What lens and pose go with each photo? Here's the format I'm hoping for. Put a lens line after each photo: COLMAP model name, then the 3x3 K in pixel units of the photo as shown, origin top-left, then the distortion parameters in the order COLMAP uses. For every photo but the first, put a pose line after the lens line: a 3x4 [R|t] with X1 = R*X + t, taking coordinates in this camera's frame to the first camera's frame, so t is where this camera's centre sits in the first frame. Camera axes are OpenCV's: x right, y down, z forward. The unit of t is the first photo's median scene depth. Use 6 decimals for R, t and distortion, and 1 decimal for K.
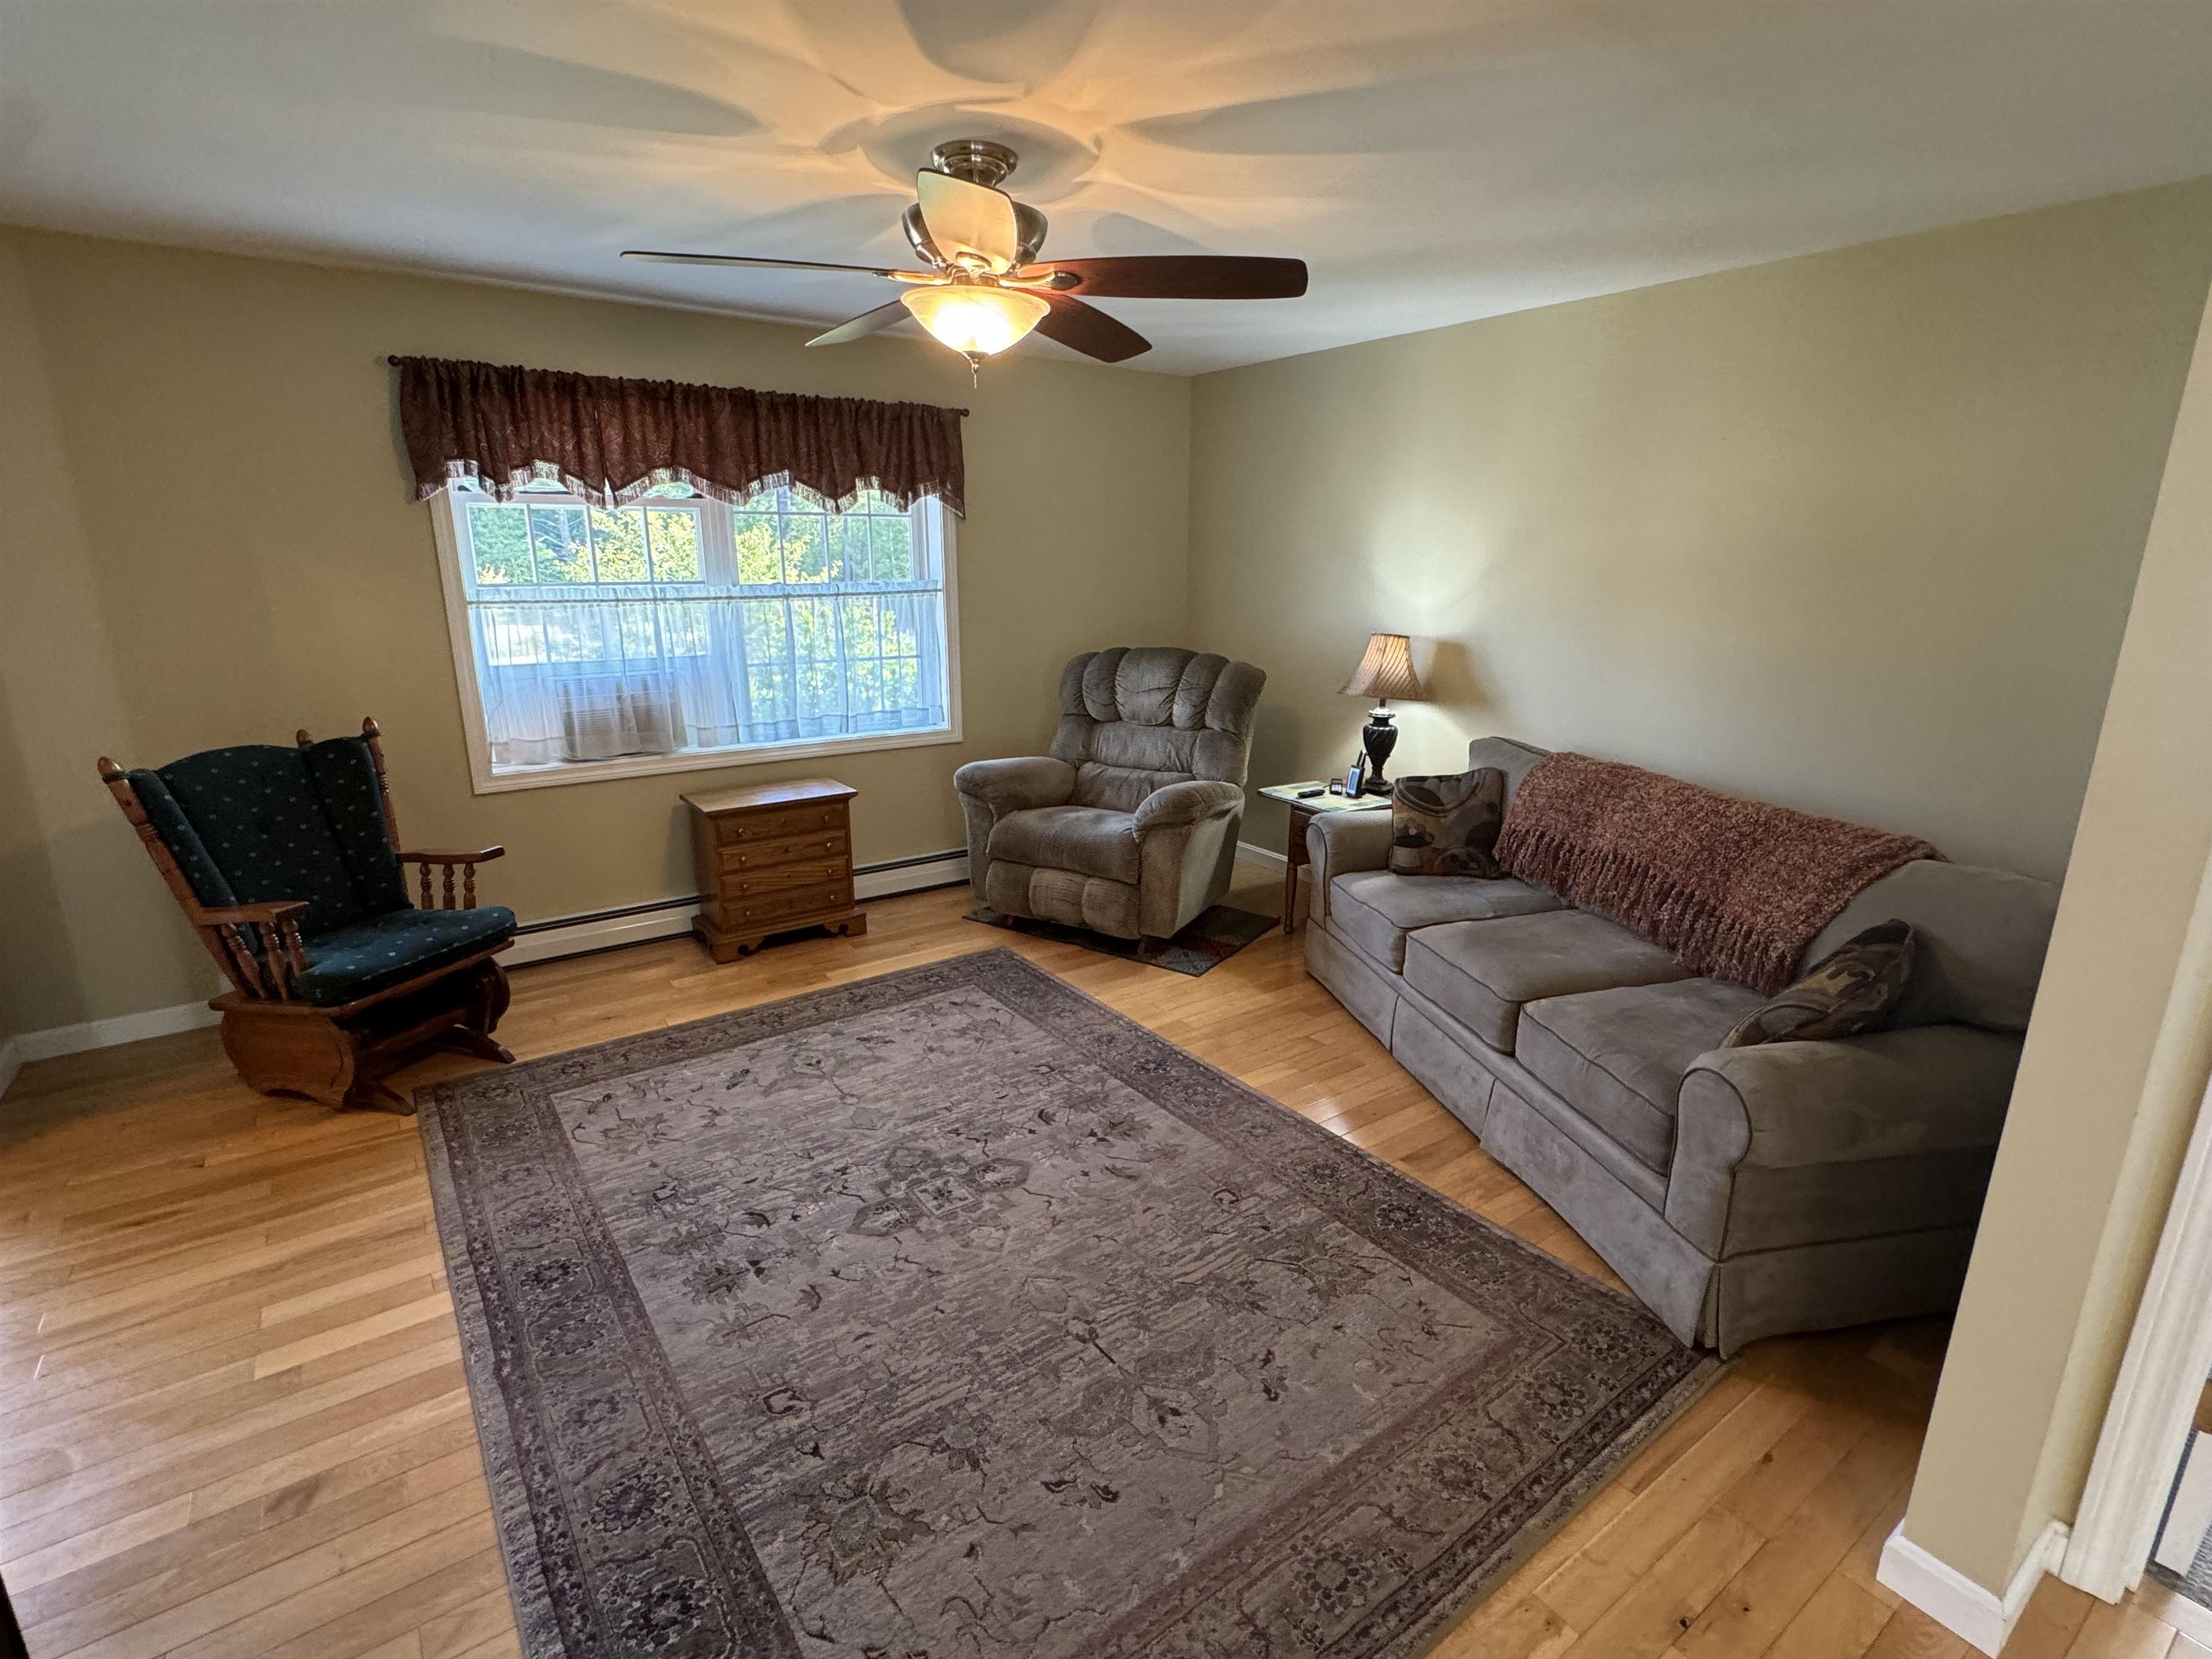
lens RADIAL K [[1044.1, 0, 1090.5], [0, 1044.1, 826.4], [0, 0, 1]] dist [-0.001025, -0.000624]
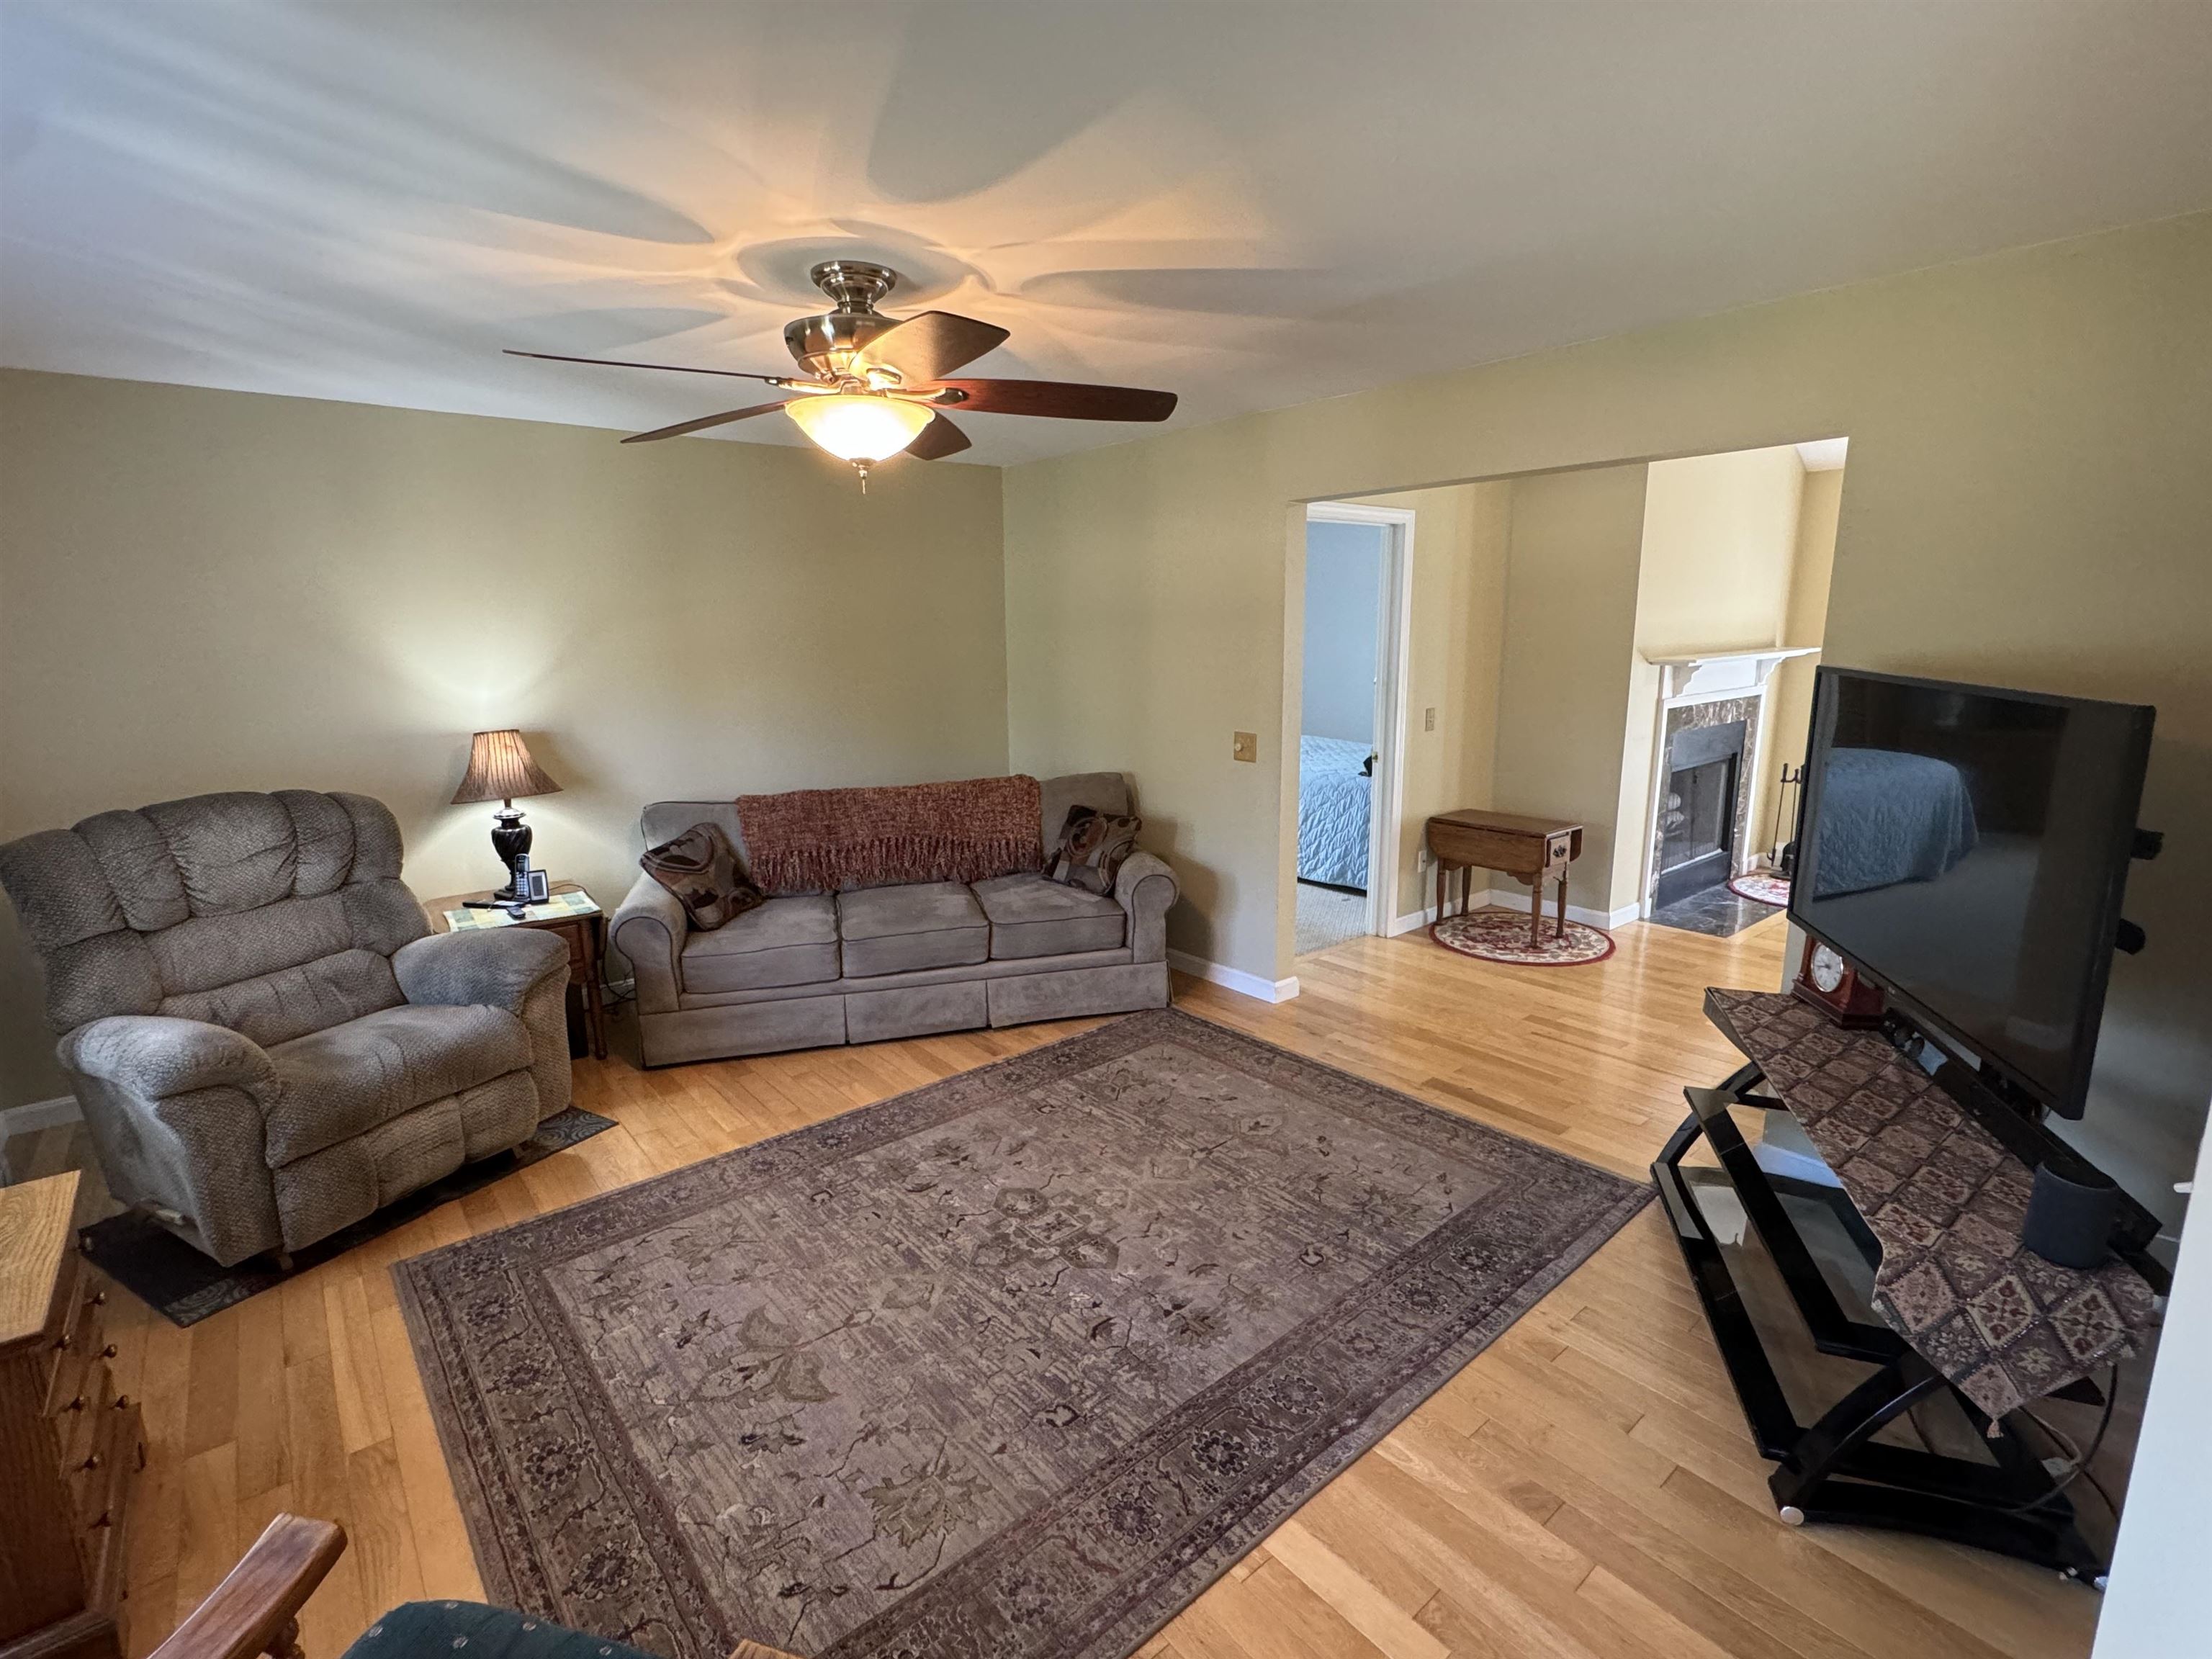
lens RADIAL K [[1044.1, 0, 1096.7], [0, 1044.1, 830.1], [0, 0, 1]] dist [-0.001025, -0.000624]
pose [[-0.072985, -0.199804, 0.977114, -1.136011], [0.261786, 0.941536, 0.212083, -0.261521], [-0.962362, 0.271273, -0.016413, 0.860583]]
